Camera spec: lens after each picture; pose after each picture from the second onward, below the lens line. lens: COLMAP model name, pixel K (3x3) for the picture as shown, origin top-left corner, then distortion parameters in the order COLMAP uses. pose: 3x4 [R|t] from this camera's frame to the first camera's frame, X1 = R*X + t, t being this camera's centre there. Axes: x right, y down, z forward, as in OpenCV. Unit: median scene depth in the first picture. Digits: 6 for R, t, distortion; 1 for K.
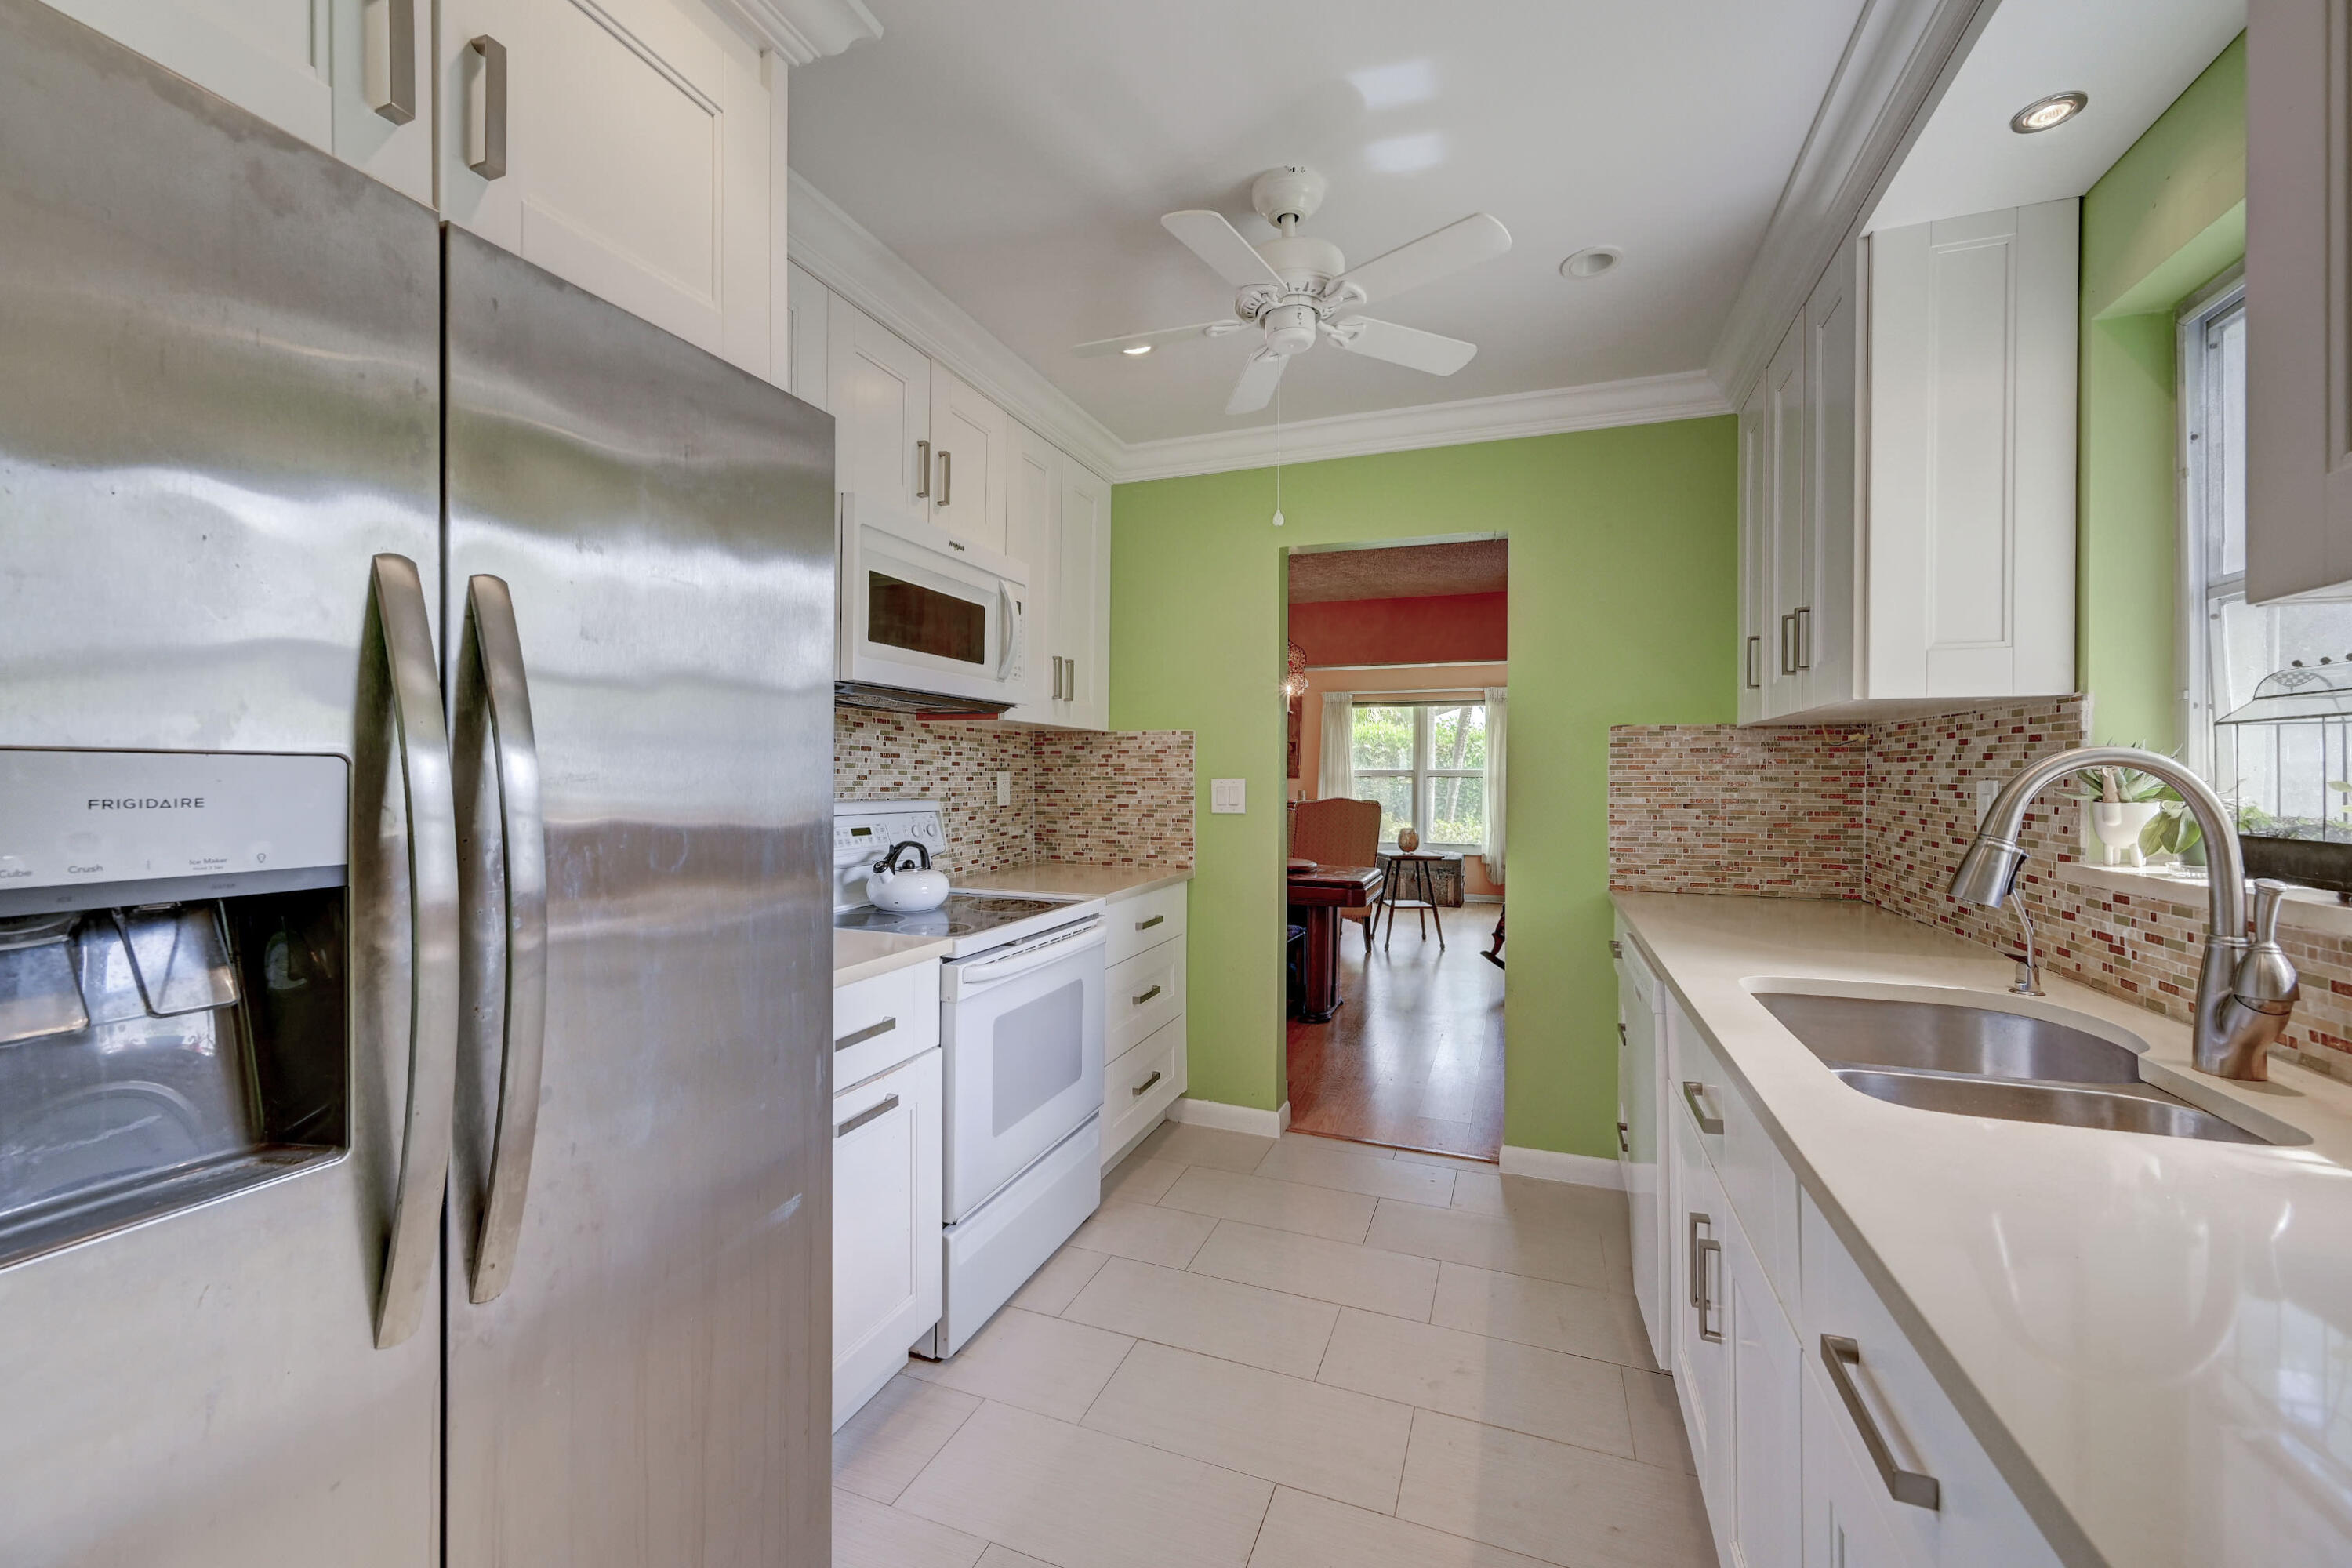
lens RADIAL K [[925.7, 0, 1174.2], [0, 925.7, 778.5], [0, 0, 1]] dist [-0.000561, 0.000080]
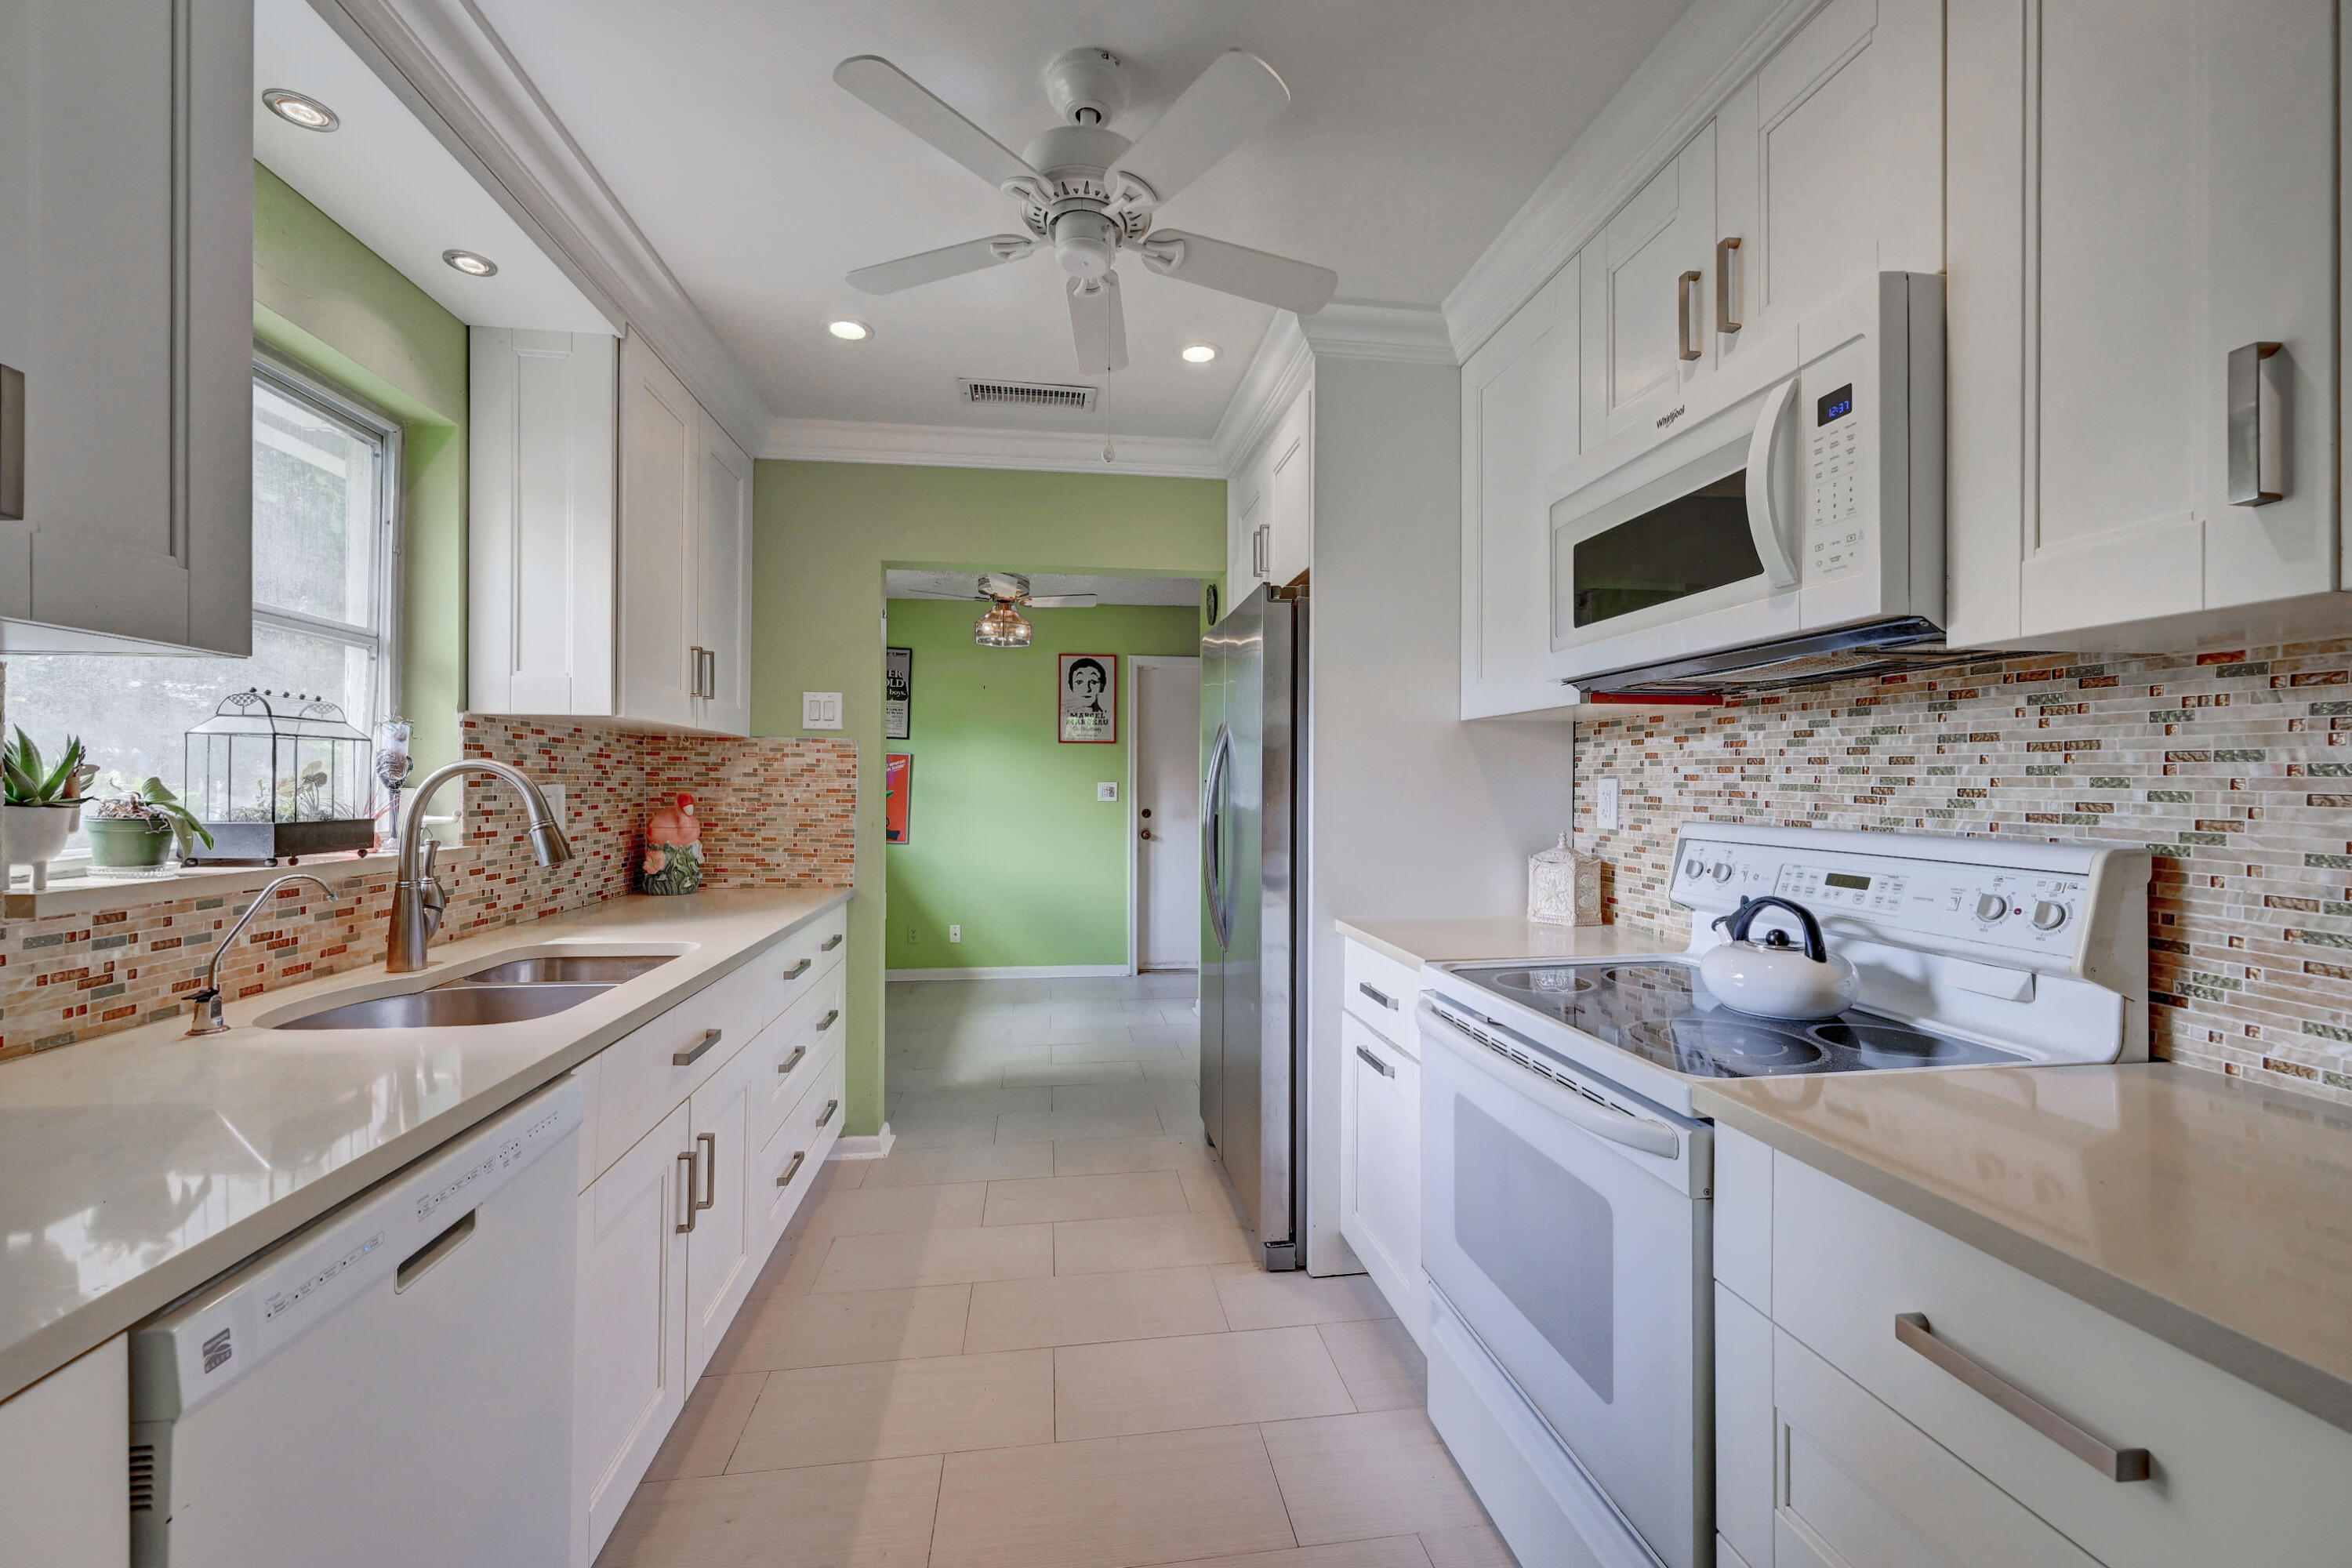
lens RADIAL K [[923.9, 0, 1172.1], [0, 923.9, 787.3], [0, 0, 1]] dist [-0.000674, -0.000099]
pose [[-0.876971, -0.006147, -0.480504, 0.310968], [-0.009061, 0.999952, 0.003745, -0.001931], [0.480457, 0.007638, -0.876985, 1.214577]]
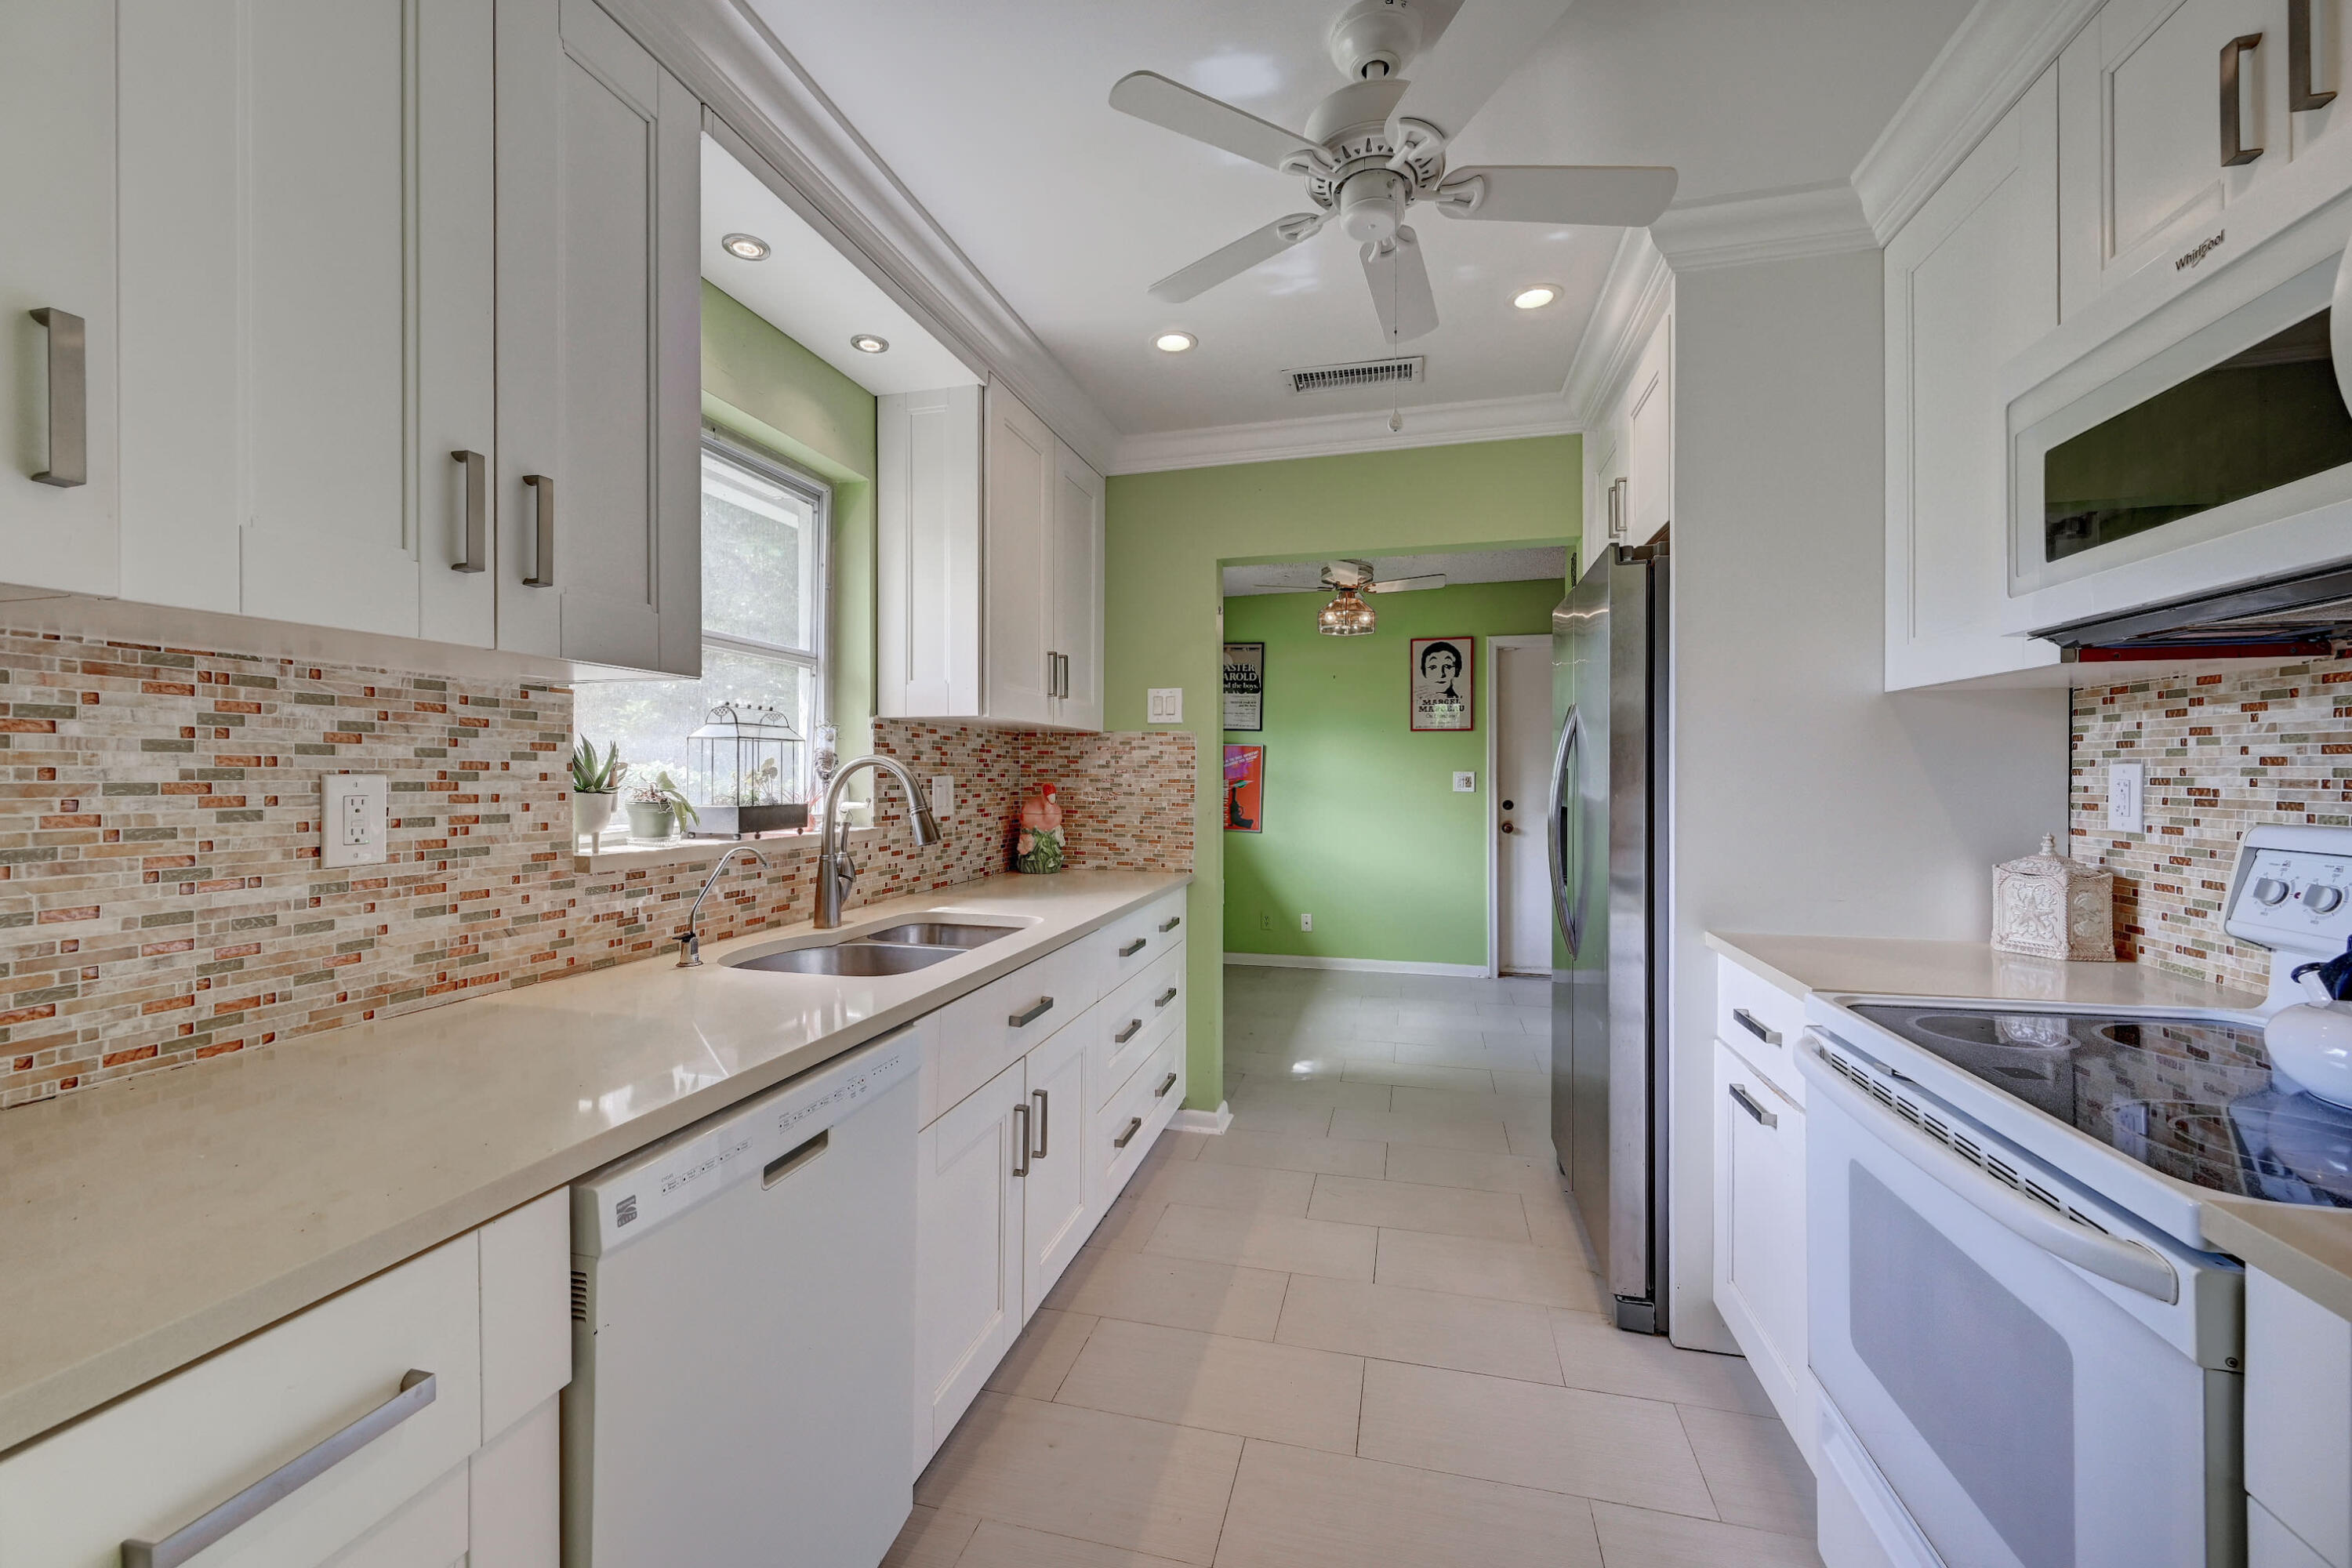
lens RADIAL K [[925.7, 0, 1174.2], [0, 925.7, 778.5], [0, 0, 1]] dist [-0.000561, 0.000080]
pose [[-0.994259, -0.003725, -0.106931, 0.258863], [-0.004553, 0.999962, 0.007500, -0.001992], [0.106899, 0.007943, -0.994238, 1.216193]]
